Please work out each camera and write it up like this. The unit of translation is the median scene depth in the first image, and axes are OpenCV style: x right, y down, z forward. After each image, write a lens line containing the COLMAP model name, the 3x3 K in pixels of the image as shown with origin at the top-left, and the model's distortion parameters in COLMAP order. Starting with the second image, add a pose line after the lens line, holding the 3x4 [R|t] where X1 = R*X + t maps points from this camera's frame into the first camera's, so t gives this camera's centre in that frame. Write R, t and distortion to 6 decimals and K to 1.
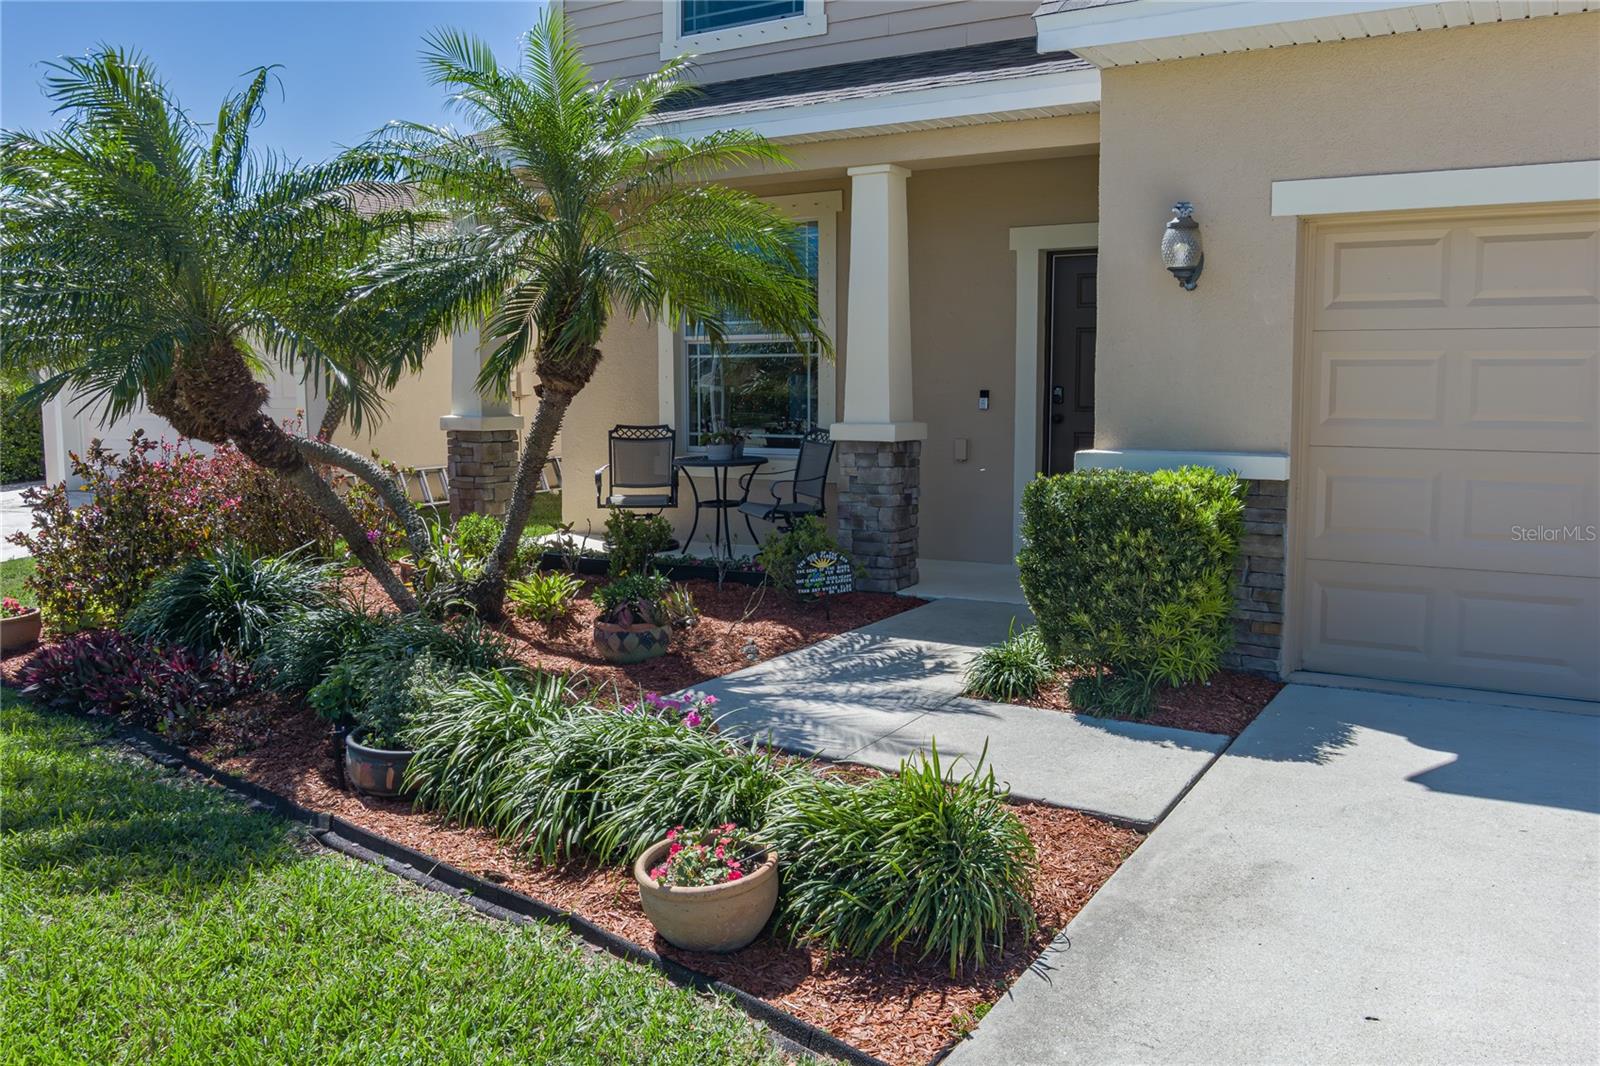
lens RADIAL K [[1296.5, 0, 799.8], [0, 1296.5, 533.8], [0, 0, 1]] dist [-0.062475, -0.004501]
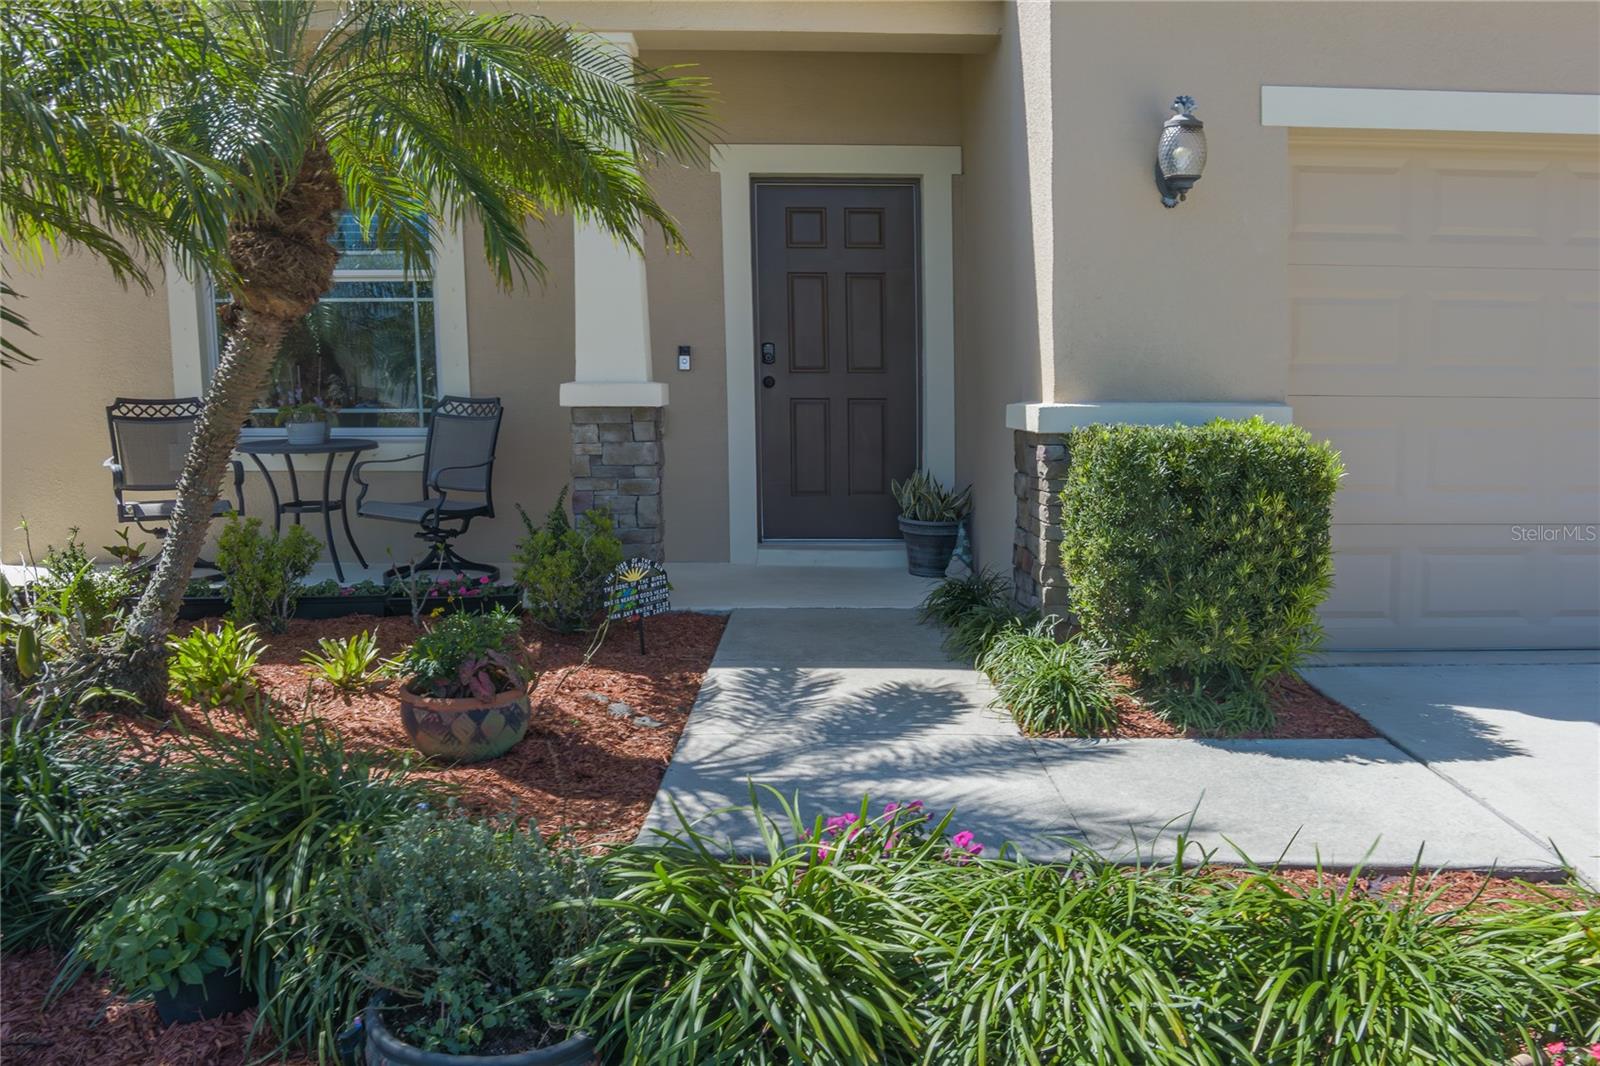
lens RADIAL K [[1296.5, 0, 800.6], [0, 1296.5, 535.8], [0, 0, 1]] dist [-0.062475, -0.004501]
pose [[0.837893, -0.060155, 0.542510, -0.360488], [0.058813, 0.998072, 0.019834, -0.009116], [-0.542657, 0.015287, 0.839815, 0.445310]]
